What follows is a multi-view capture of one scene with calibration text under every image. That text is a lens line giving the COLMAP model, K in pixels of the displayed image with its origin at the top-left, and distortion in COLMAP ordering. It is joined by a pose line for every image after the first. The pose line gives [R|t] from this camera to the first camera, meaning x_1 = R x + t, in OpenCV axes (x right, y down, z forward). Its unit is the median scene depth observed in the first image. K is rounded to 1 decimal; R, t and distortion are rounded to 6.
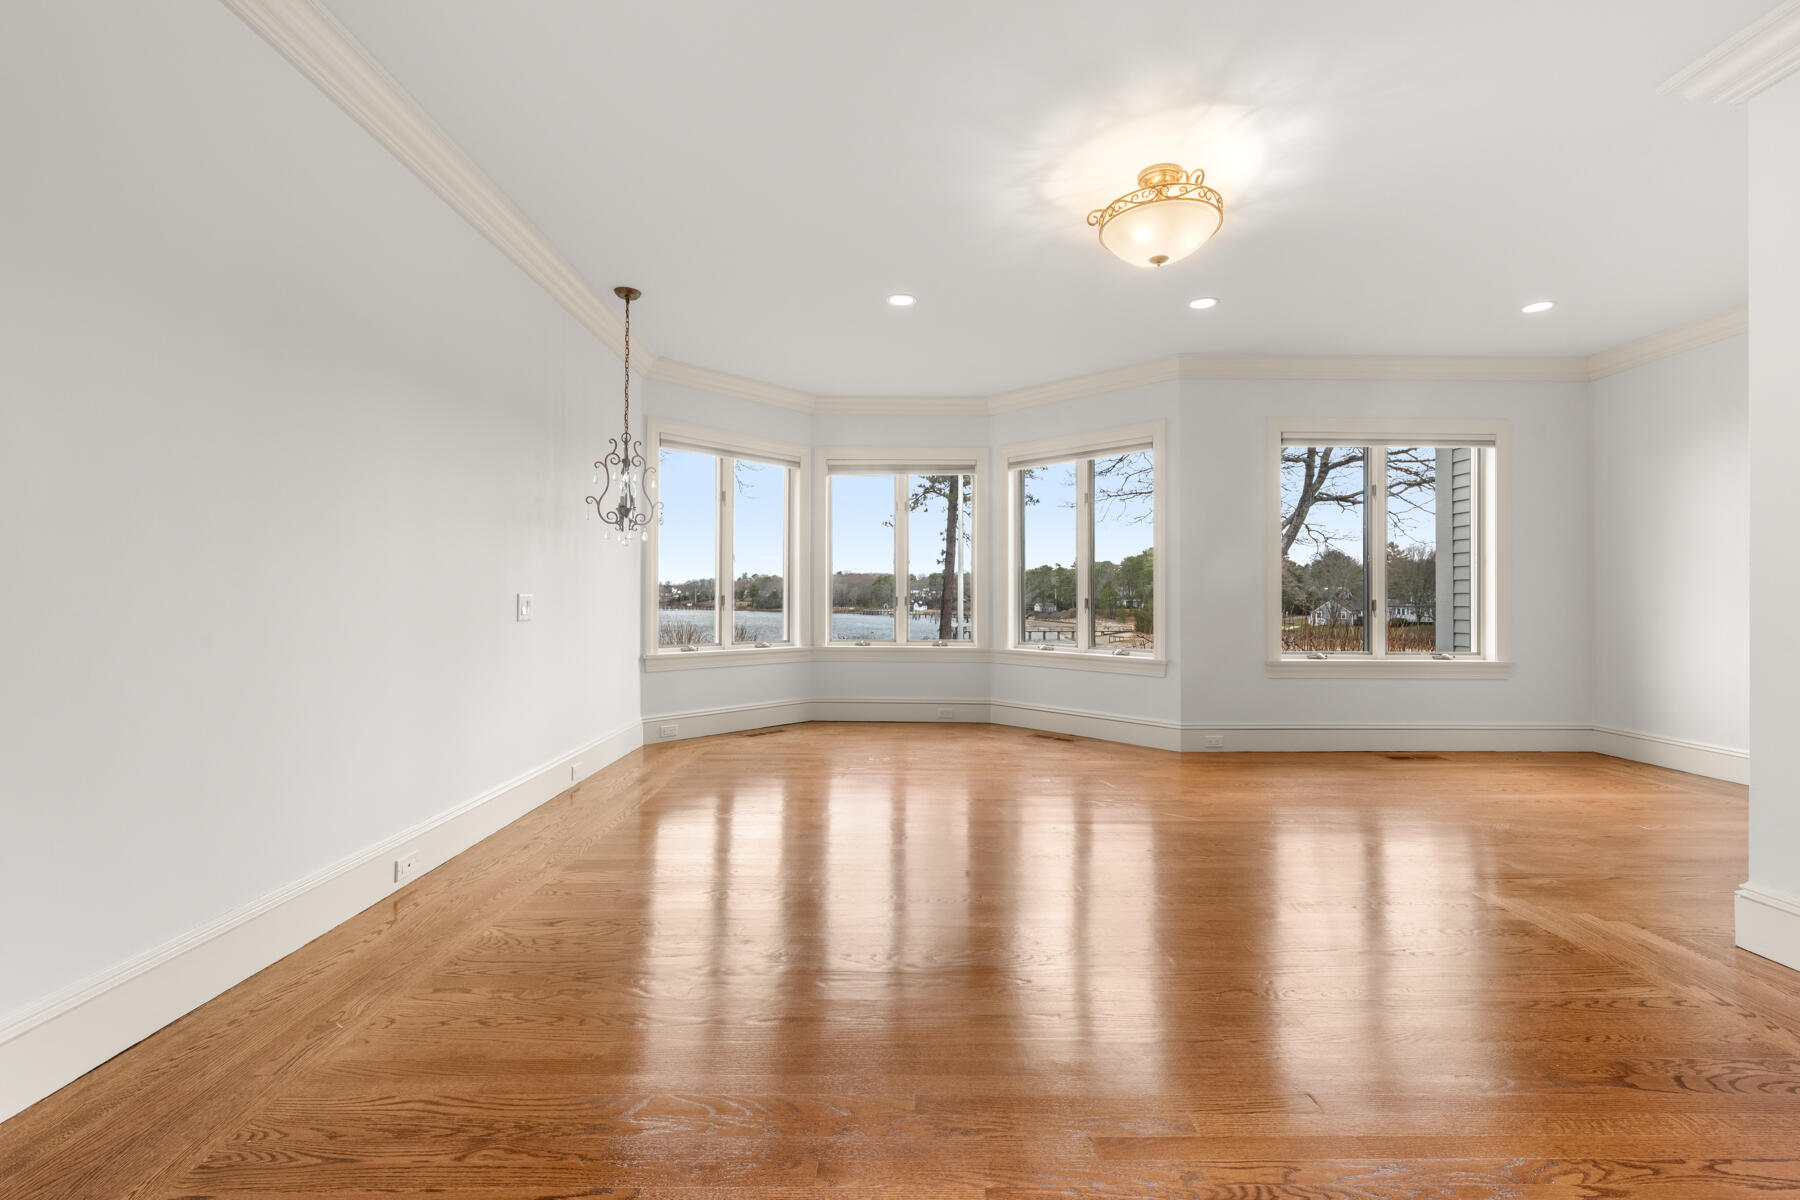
lens RADIAL K [[758.6, 0, 898.8], [0, 758.6, 596.5], [0, 0, 1]] dist [-0.002192, 0.000856]
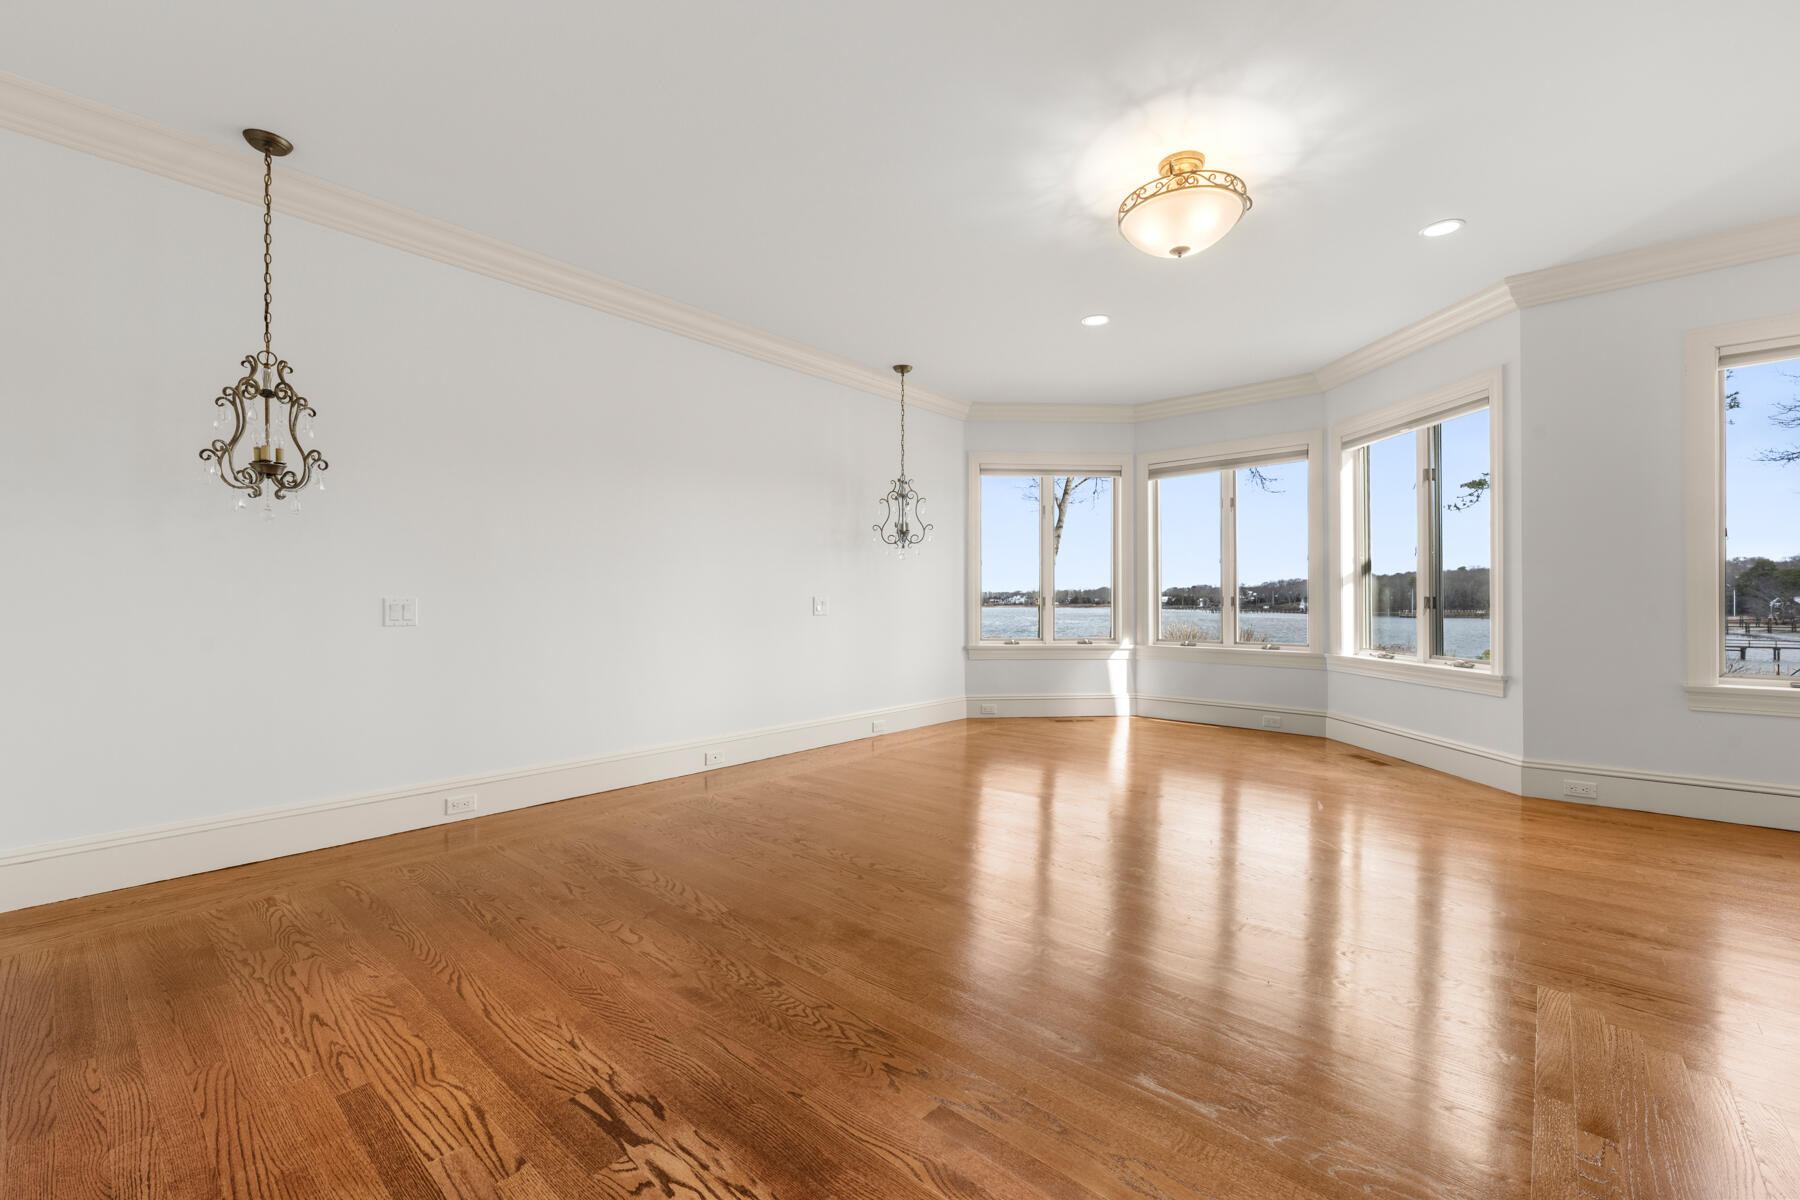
lens RADIAL K [[758.6, 0, 914.5], [0, 758.6, 601.5], [0, 0, 1]] dist [-0.002192, 0.000856]
pose [[0.744131, -0.003571, -0.668024, 0.382910], [0.005421, 0.999985, 0.000693, 0.003897], [0.668012, -0.004137, 0.744139, 0.018954]]
